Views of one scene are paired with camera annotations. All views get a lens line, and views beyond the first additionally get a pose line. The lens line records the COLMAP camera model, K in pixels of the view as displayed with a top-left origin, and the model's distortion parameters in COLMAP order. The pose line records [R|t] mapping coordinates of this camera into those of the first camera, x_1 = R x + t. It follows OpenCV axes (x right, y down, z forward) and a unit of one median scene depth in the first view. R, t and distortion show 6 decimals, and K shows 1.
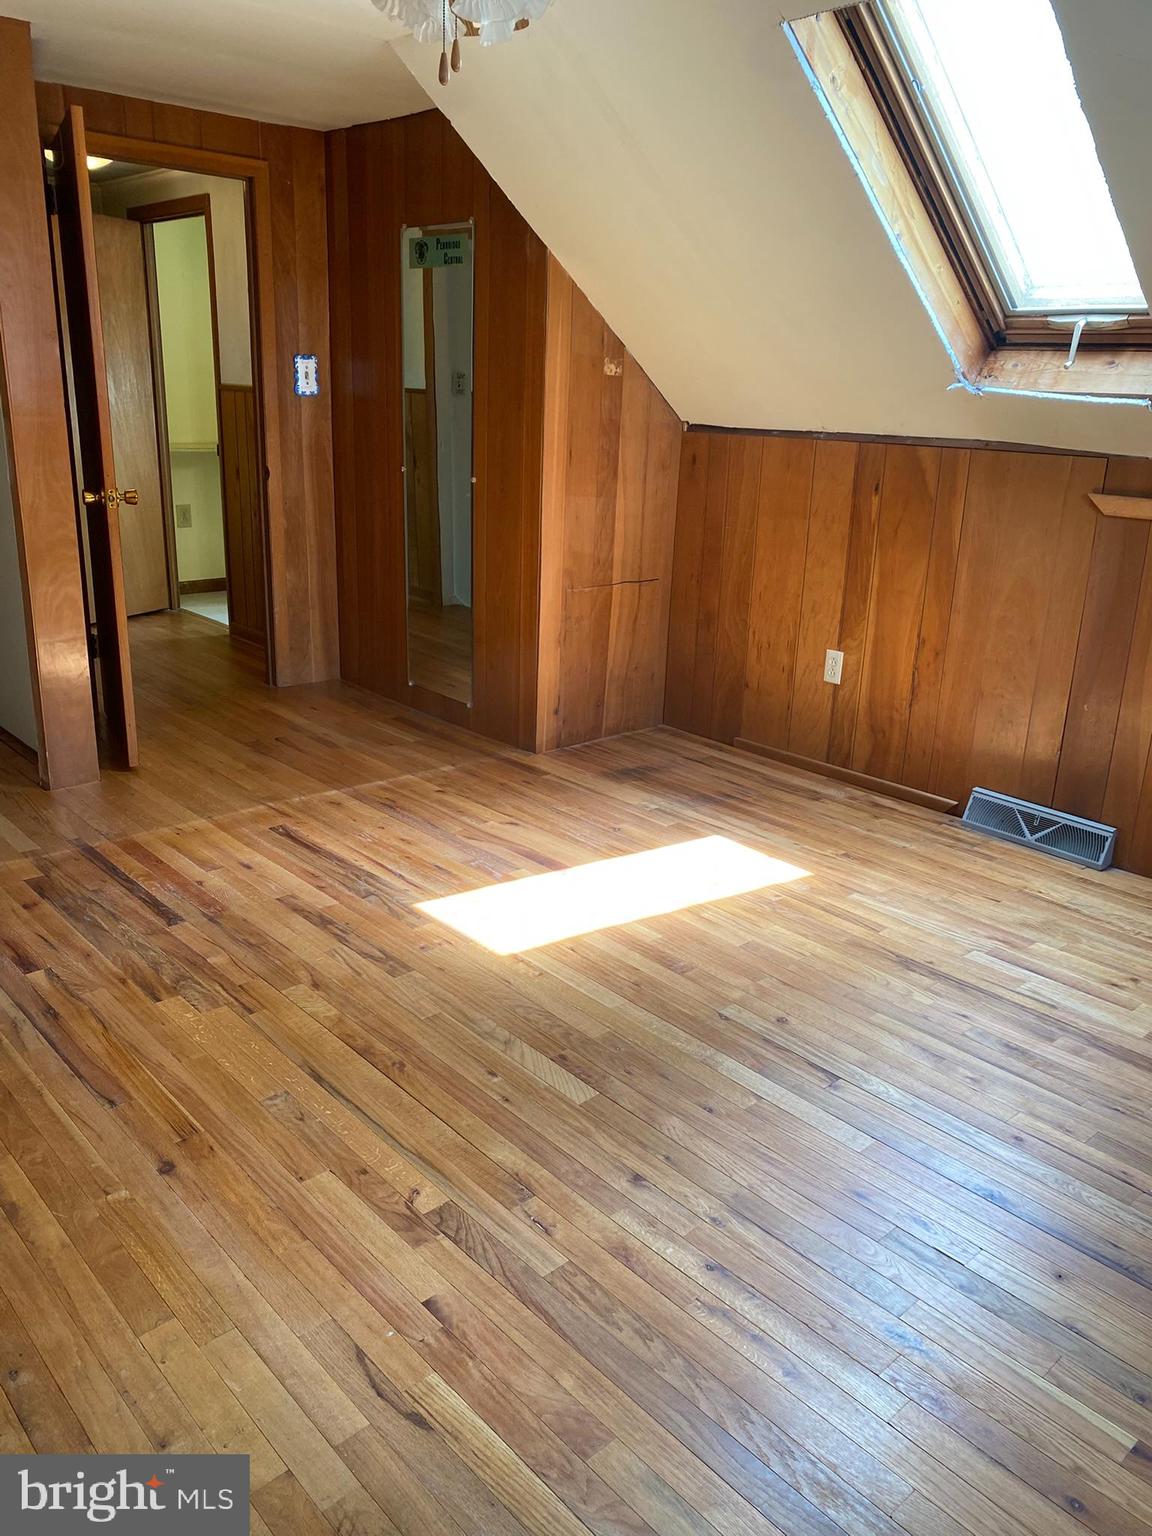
lens RADIAL K [[1166.8, 0, 576.0], [0, 1166.8, 768.0], [0, 0, 1]] dist [-0.000886, 0.004619]
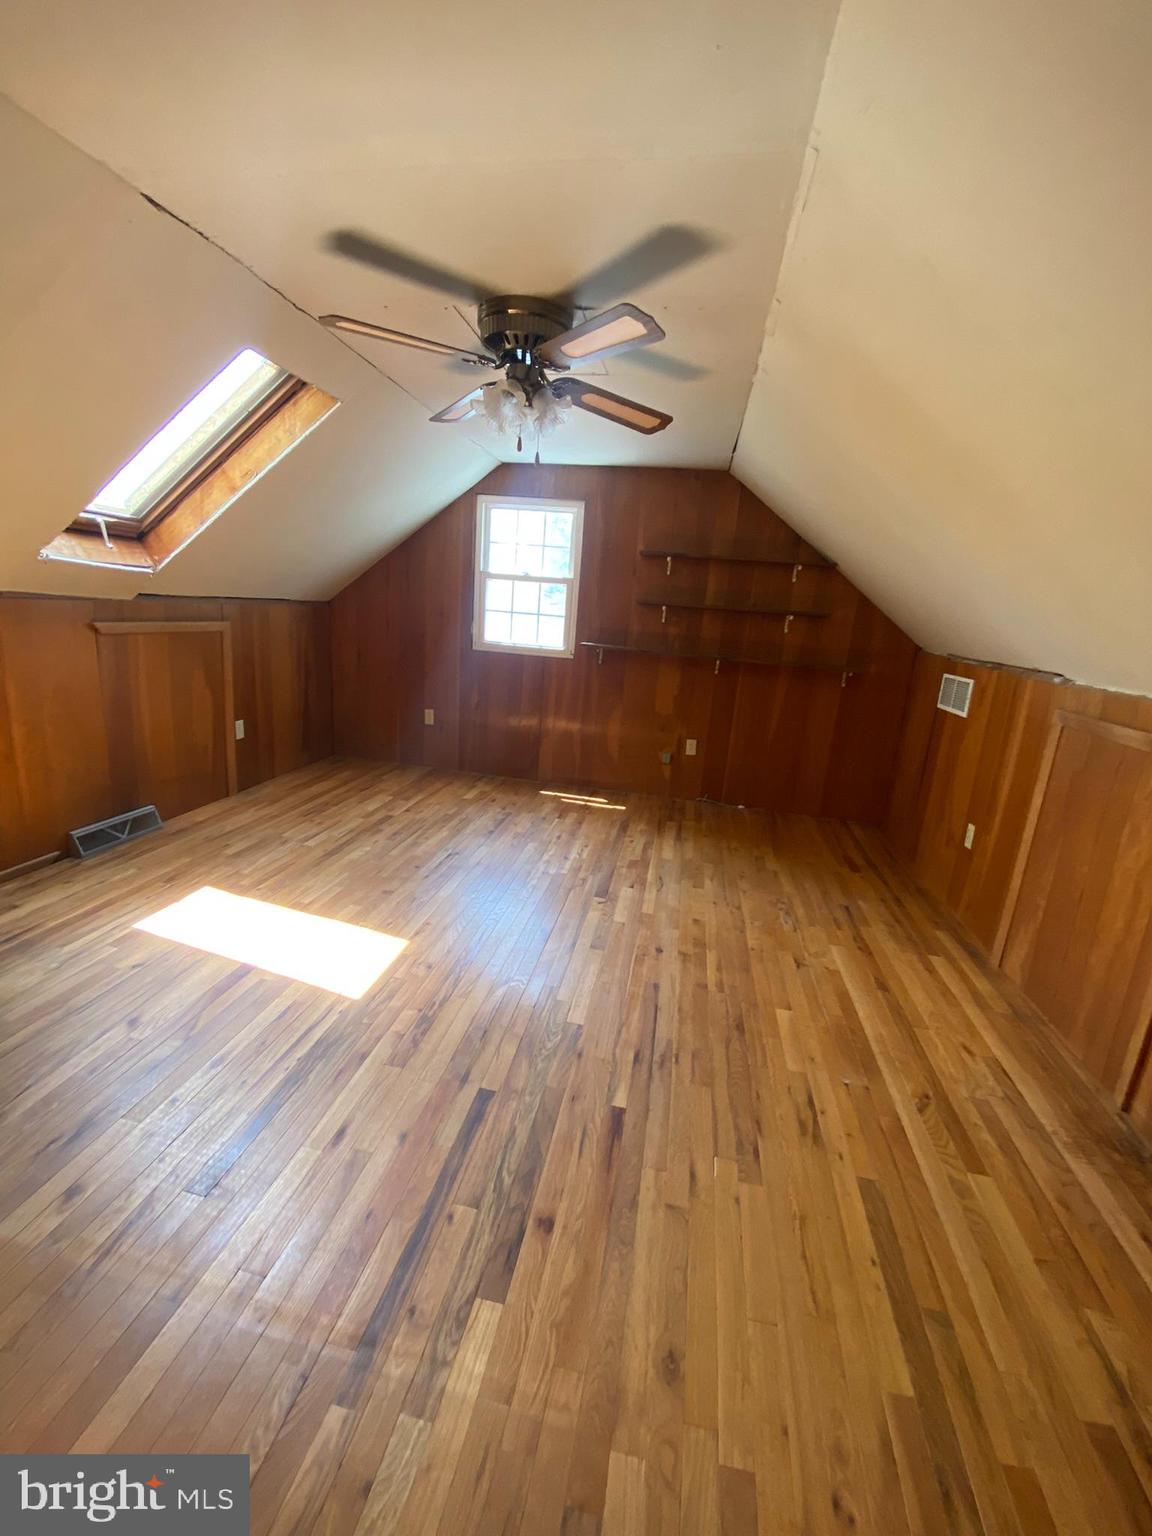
lens RADIAL K [[623.8, 0, 580.6], [0, 623.8, 764.8], [0, 0, 1]] dist [0.010925, -0.017654]
pose [[-0.607380, -0.267684, 0.747954, -0.702461], [0.150453, 0.885719, 0.439164, -0.357664], [-0.780034, 0.379271, -0.497694, 1.034962]]
